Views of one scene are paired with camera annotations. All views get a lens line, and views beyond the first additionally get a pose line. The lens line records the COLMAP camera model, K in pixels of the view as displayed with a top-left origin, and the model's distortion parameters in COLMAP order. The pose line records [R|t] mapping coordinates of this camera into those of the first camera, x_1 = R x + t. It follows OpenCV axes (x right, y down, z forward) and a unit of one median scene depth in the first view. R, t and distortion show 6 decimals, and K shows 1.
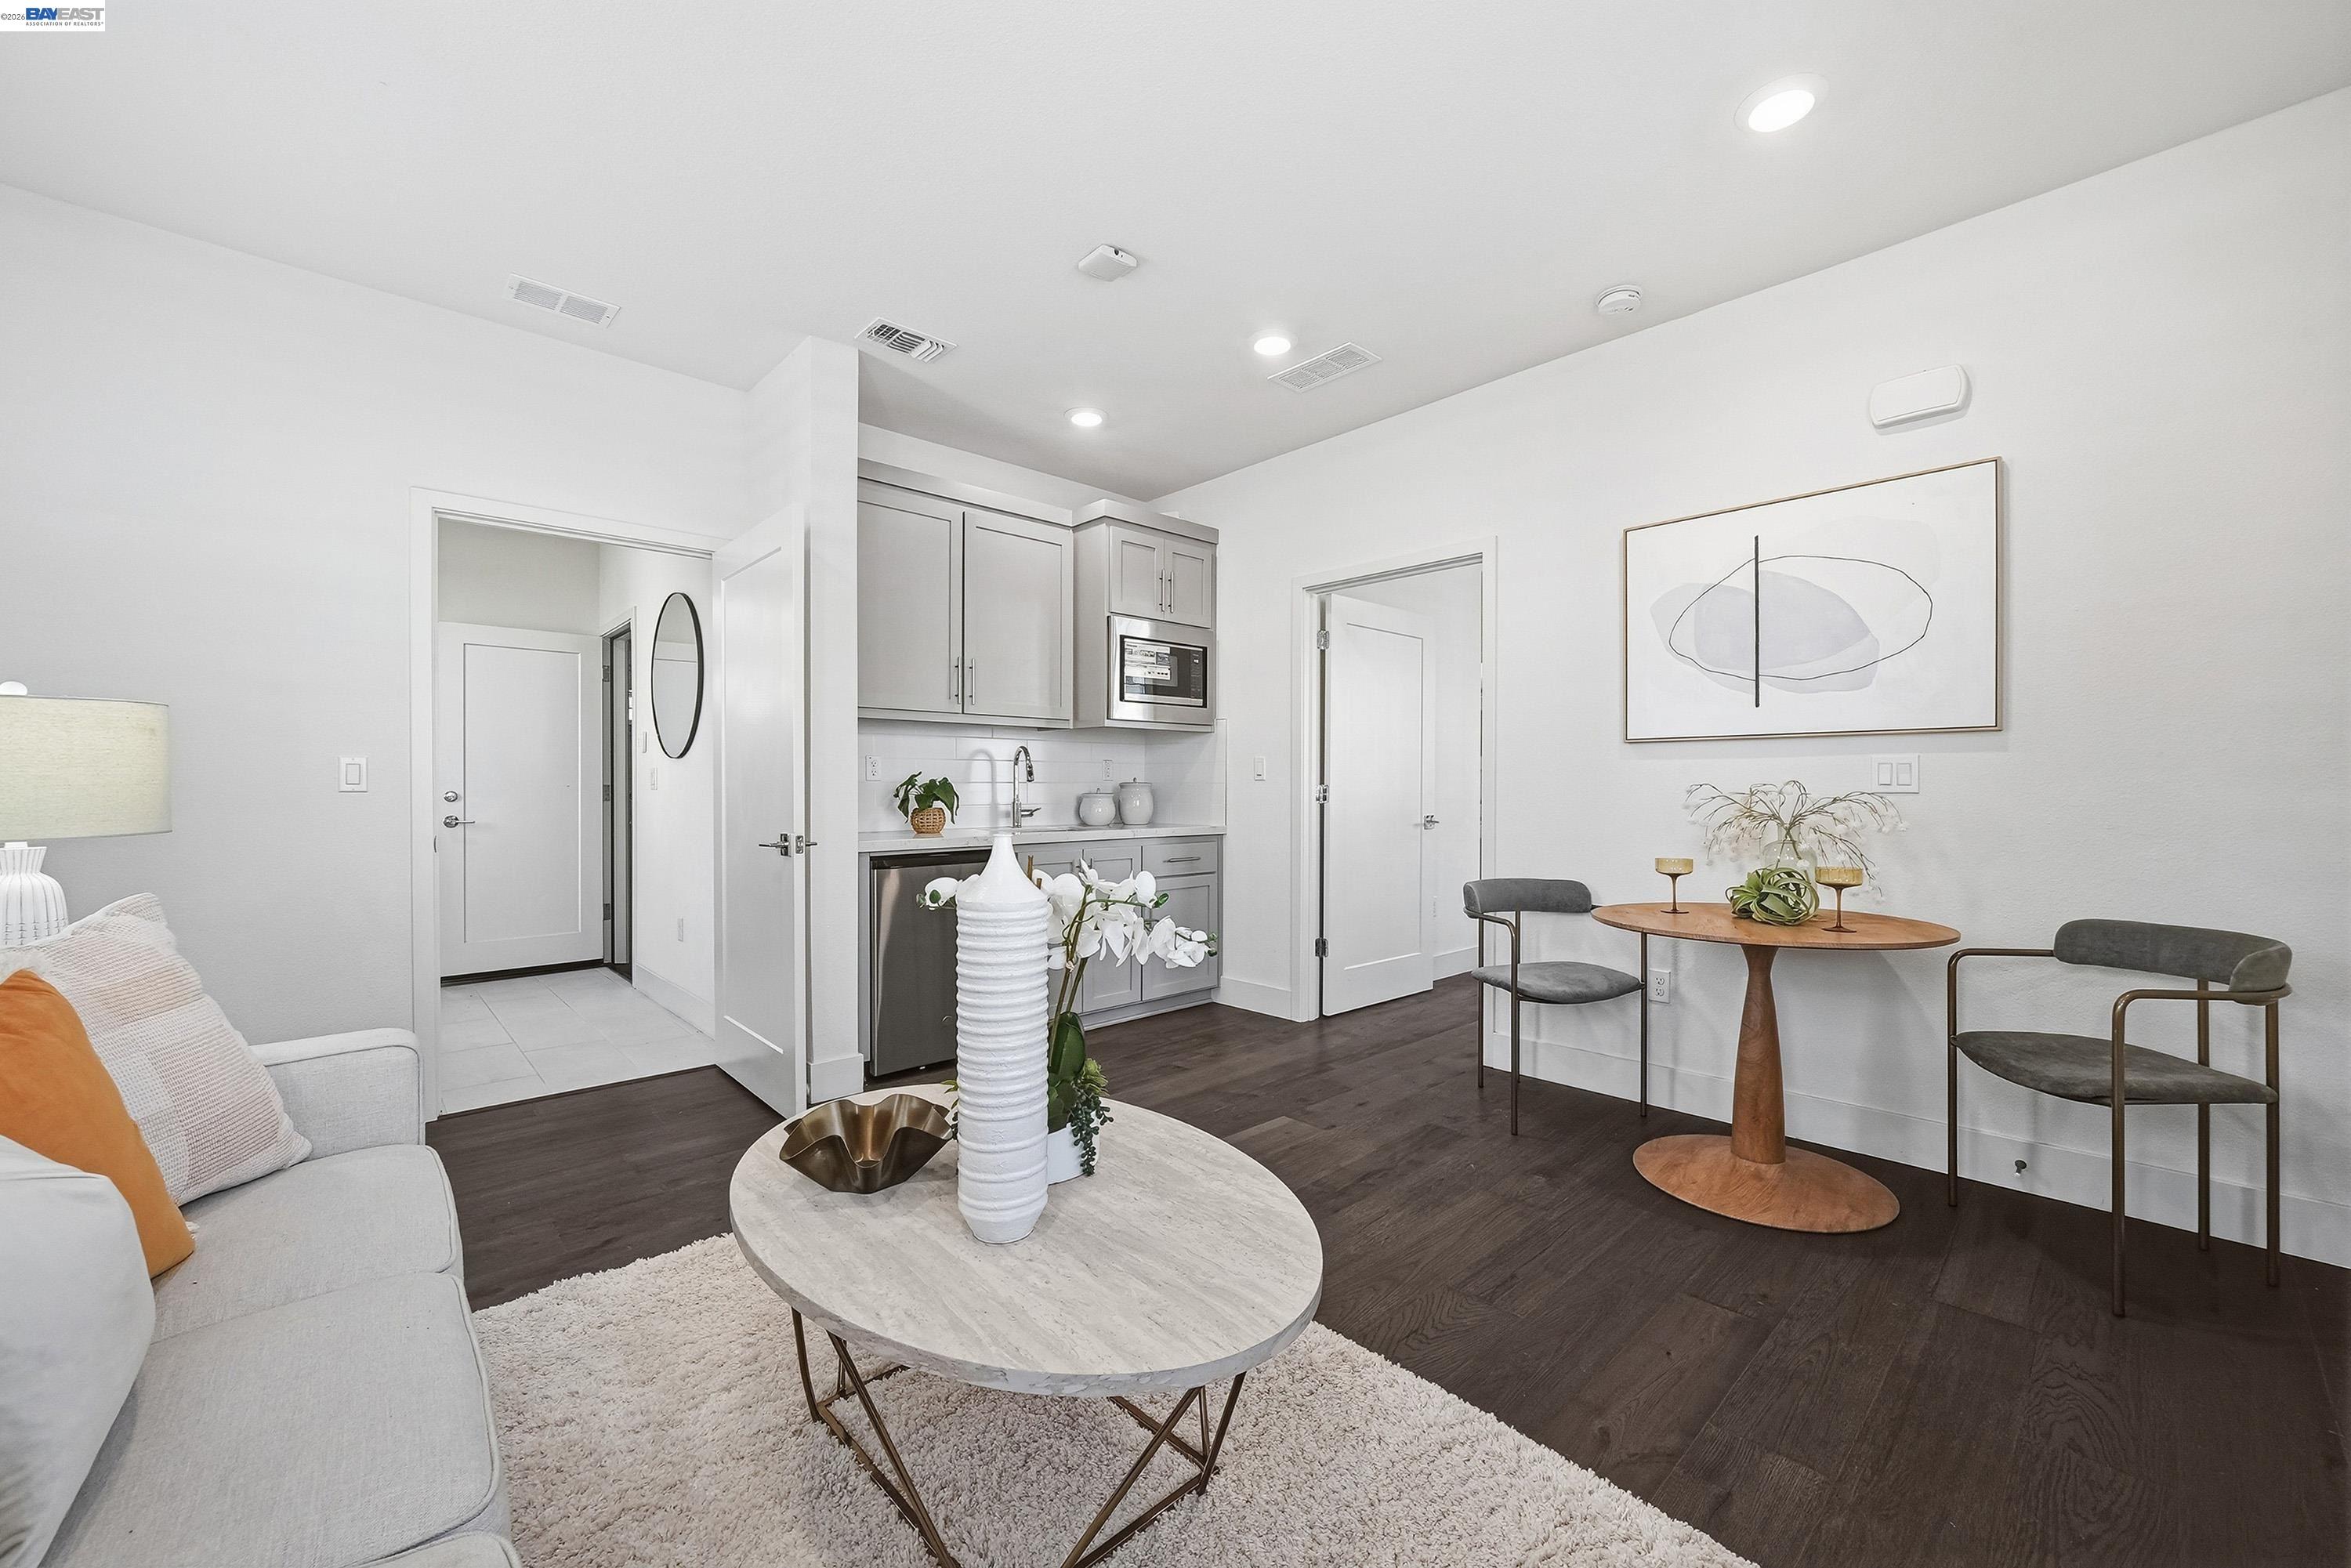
lens RADIAL K [[927.8, 0, 1180.0], [0, 927.8, 789.5], [0, 0, 1]] dist [-0.010477, 0.000175]
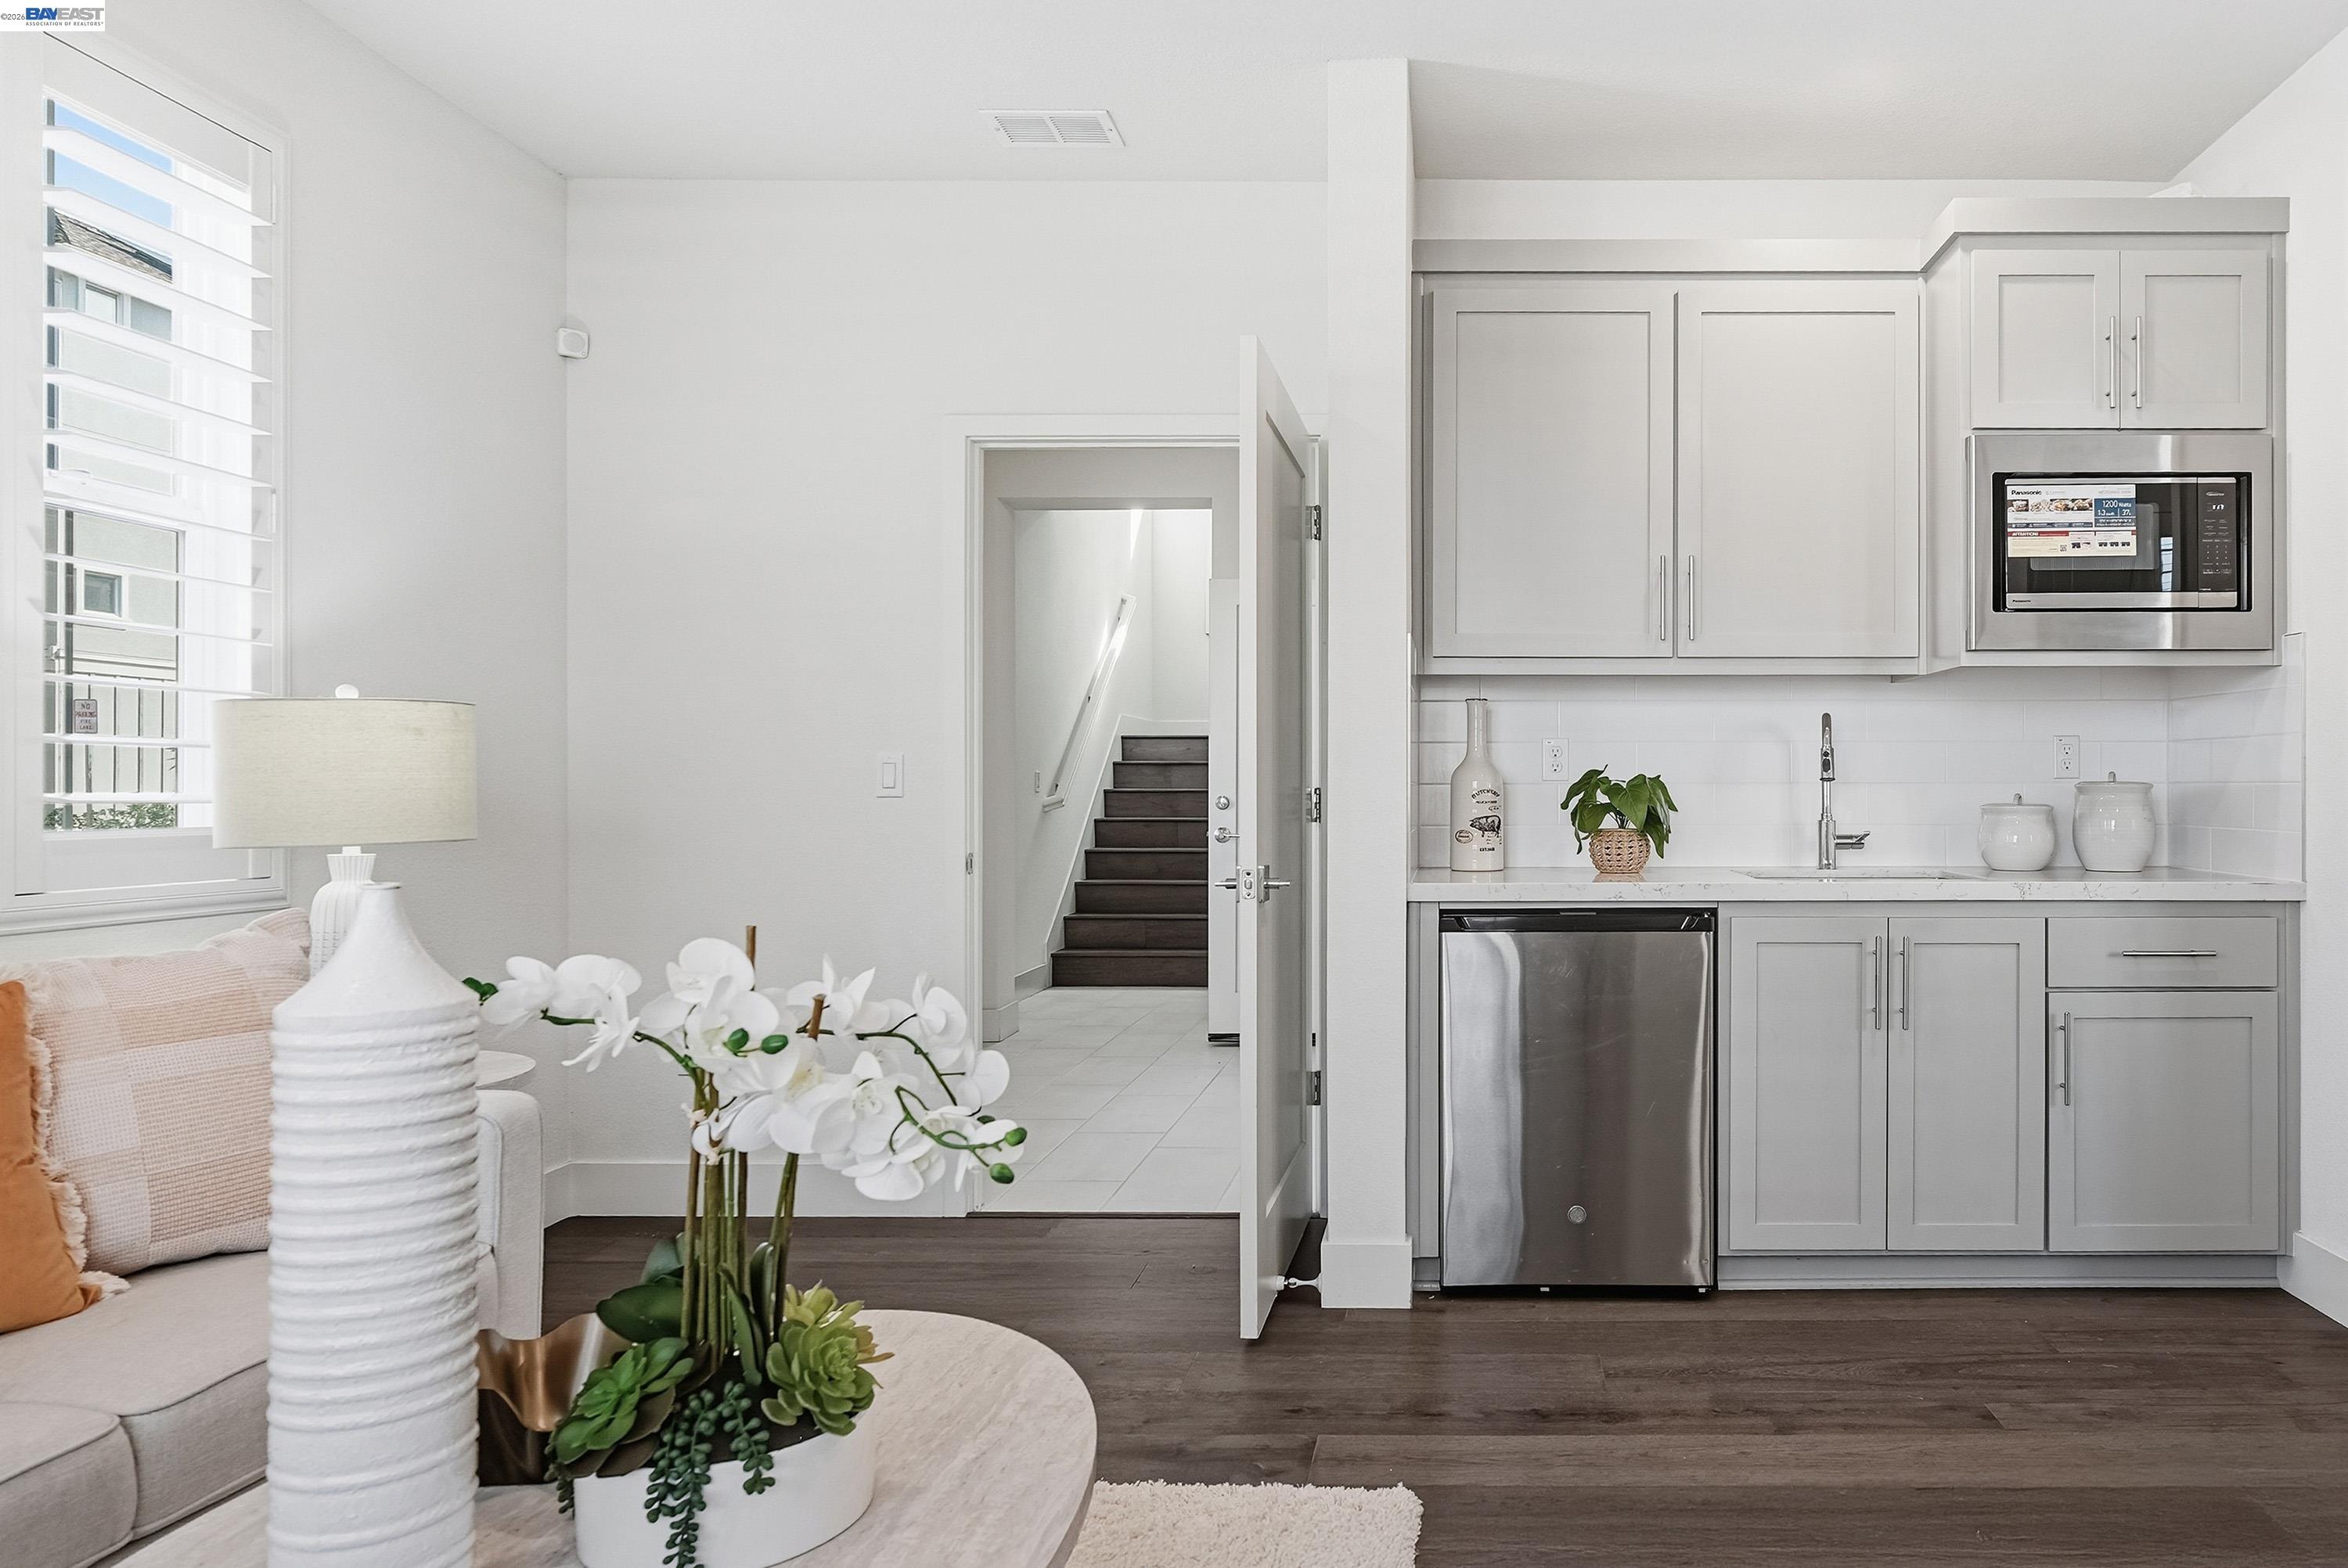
lens RADIAL K [[1499.9, 0, 1174.0], [0, 1499.9, 784.0], [0, 0, 1]] dist [-0.000641, -0.002595]
pose [[0.728173, -0.002700, -0.685388, 0.197790], [-0.002021, 0.999979, -0.006086, -0.001610], [0.685390, 0.005817, 0.728153, 0.188951]]
